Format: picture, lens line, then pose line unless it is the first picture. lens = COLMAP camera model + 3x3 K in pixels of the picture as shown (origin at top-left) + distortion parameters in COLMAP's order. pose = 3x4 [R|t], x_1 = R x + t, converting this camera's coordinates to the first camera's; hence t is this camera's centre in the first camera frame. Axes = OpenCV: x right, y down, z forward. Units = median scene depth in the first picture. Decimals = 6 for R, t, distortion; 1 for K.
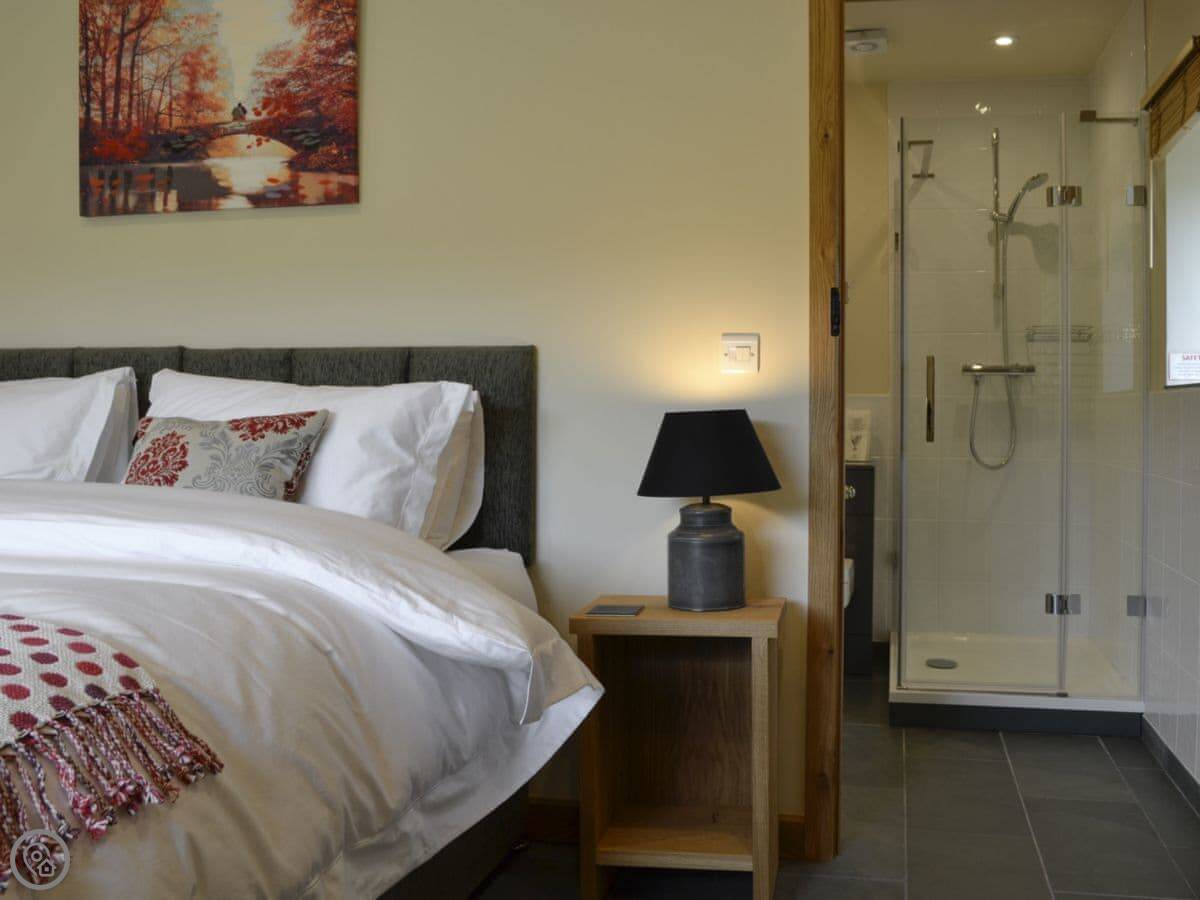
lens RADIAL K [[1098.3, 0, 597.6], [0, 1098.3, 383.5], [0, 0, 1]] dist [-0.064779, 0.005914]
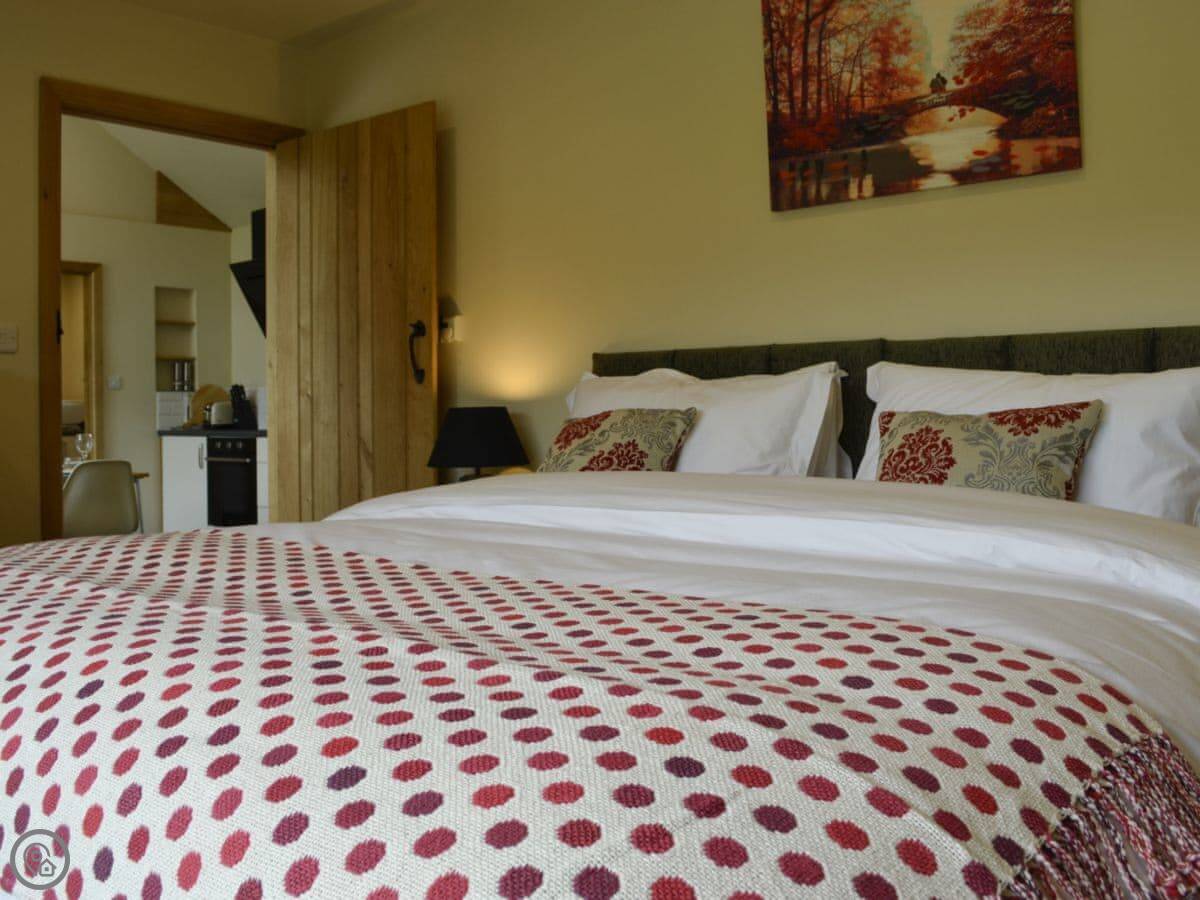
lens RADIAL K [[1117.1, 0, 594.7], [0, 1117.1, 395.3], [0, 0, 1]] dist [-0.059258, 0.004698]
pose [[0.875942, -0.018119, -0.482076, -0.137122], [0.022735, 0.999735, 0.003735, 0.006036], [0.481880, -0.014232, 0.876122, 0.029230]]
